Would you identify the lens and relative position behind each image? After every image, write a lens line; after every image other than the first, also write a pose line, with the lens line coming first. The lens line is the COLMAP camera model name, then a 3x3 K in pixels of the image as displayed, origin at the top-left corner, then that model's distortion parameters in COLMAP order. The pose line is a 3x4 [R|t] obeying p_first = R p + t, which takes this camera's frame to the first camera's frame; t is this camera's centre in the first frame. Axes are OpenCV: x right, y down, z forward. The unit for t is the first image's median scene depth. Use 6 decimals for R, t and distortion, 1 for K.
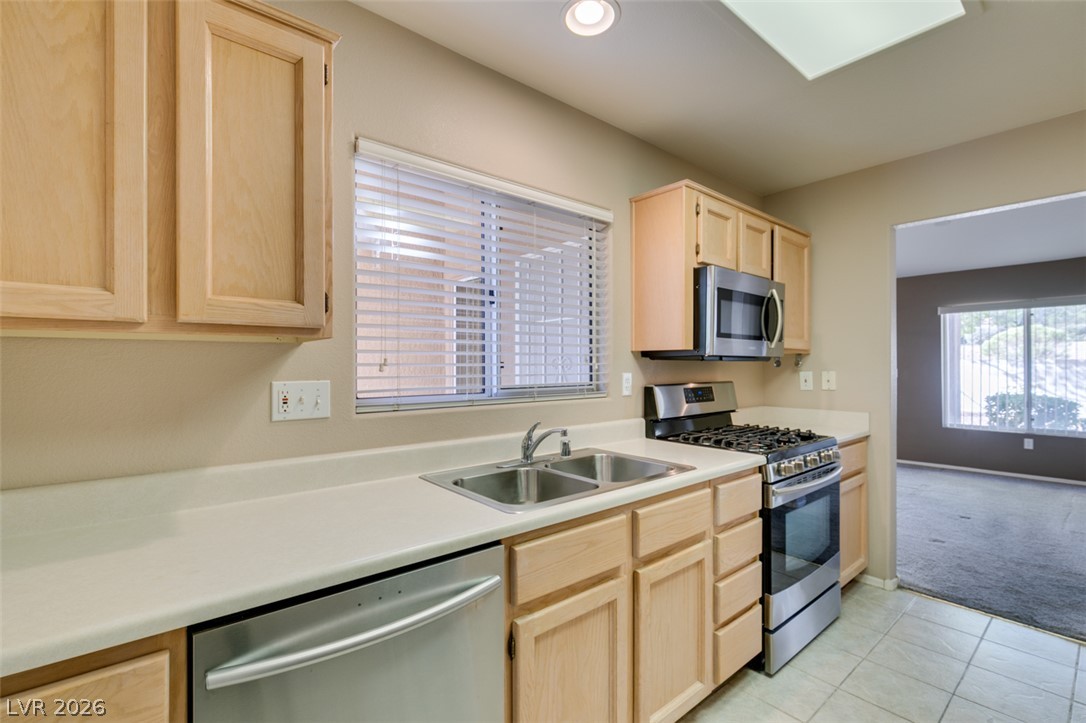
lens RADIAL K [[486.0, 0, 554.2], [0, 486.0, 361.7], [0, 0, 1]] dist [-0.000563, -0.001064]
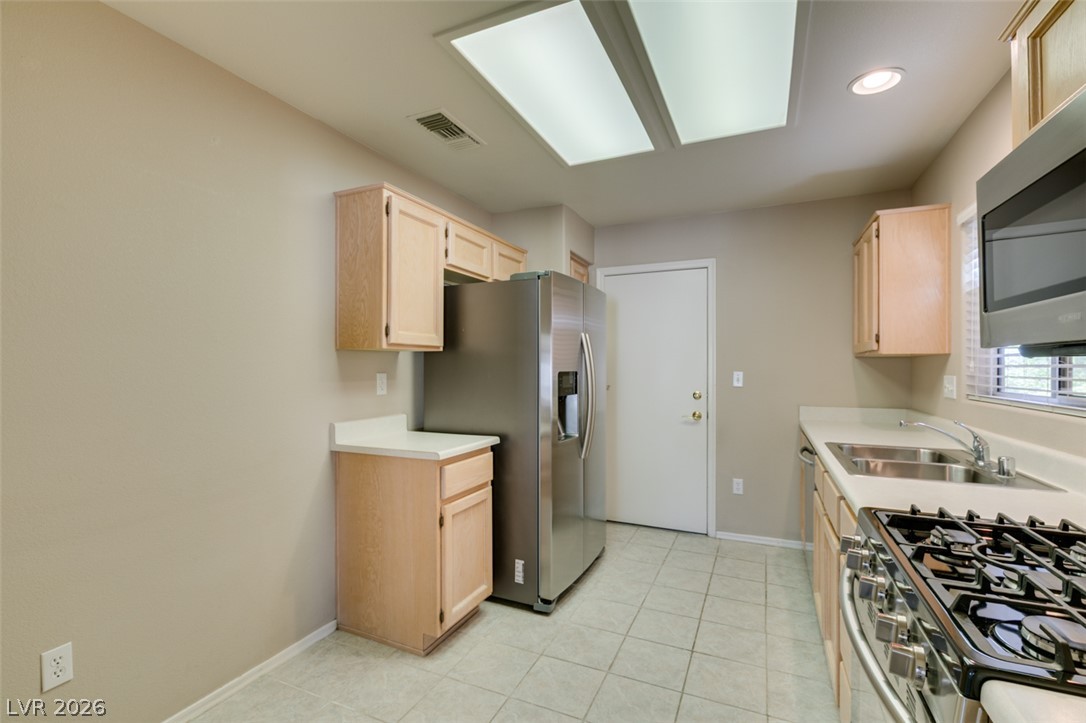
lens RADIAL K [[486.0, 0, 543.4], [0, 486.0, 365.2], [0, 0, 1]] dist [-0.000563, -0.001064]
pose [[-0.904529, -0.001038, -0.426410, 0.834883], [0.003229, 0.999952, -0.009284, 0.006541], [0.426399, -0.009775, -0.904482, 1.082803]]
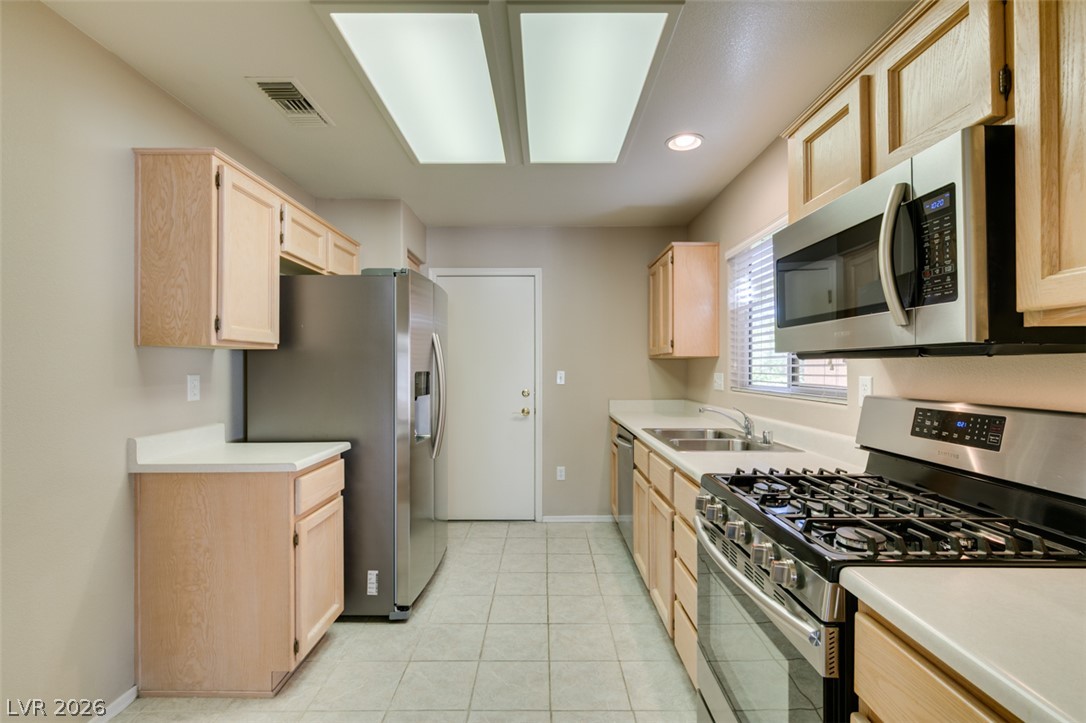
lens RADIAL K [[486.0, 0, 545.9], [0, 486.0, 363.6], [0, 0, 1]] dist [-0.000563, -0.001064]
pose [[-0.644104, -0.003097, -0.764932, 0.958743], [0.007586, 0.999917, -0.010436, 0.006311], [0.764900, -0.012525, -0.644027, 1.028452]]
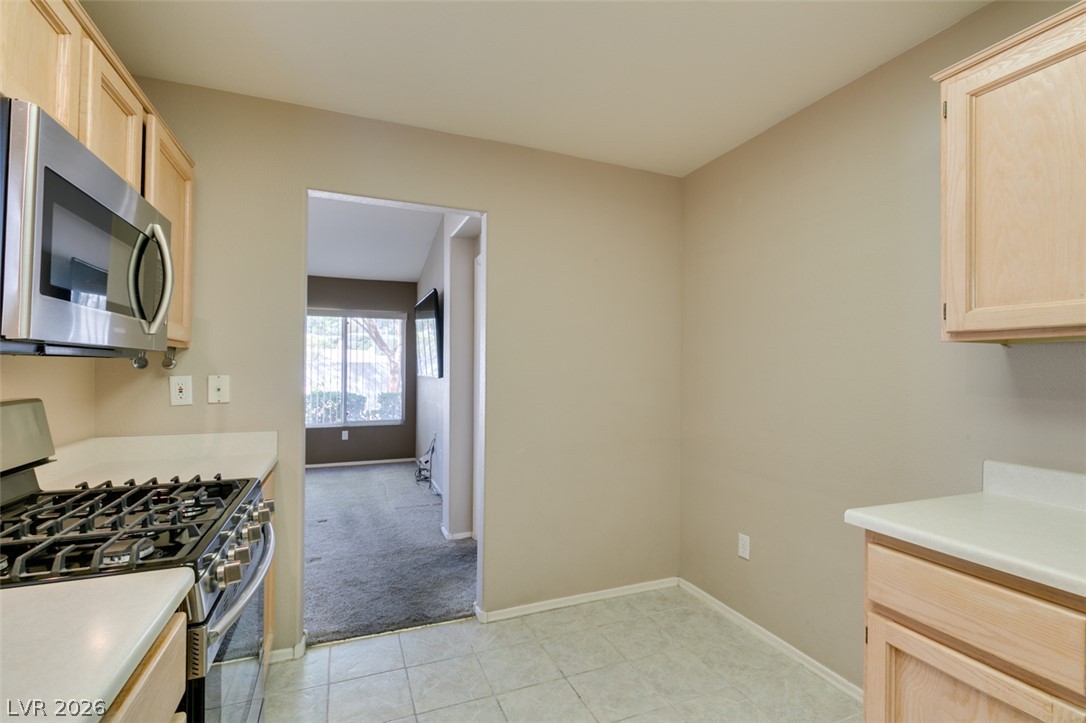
lens RADIAL K [[486.0, 0, 537.0], [0, 486.0, 364.3], [0, 0, 1]] dist [-0.000563, -0.001064]
pose [[0.326222, 0.010411, 0.945236, 0.083919], [-0.015542, 0.999863, -0.005649, 0.001782], [-0.945166, -0.012848, 0.326339, 0.427310]]
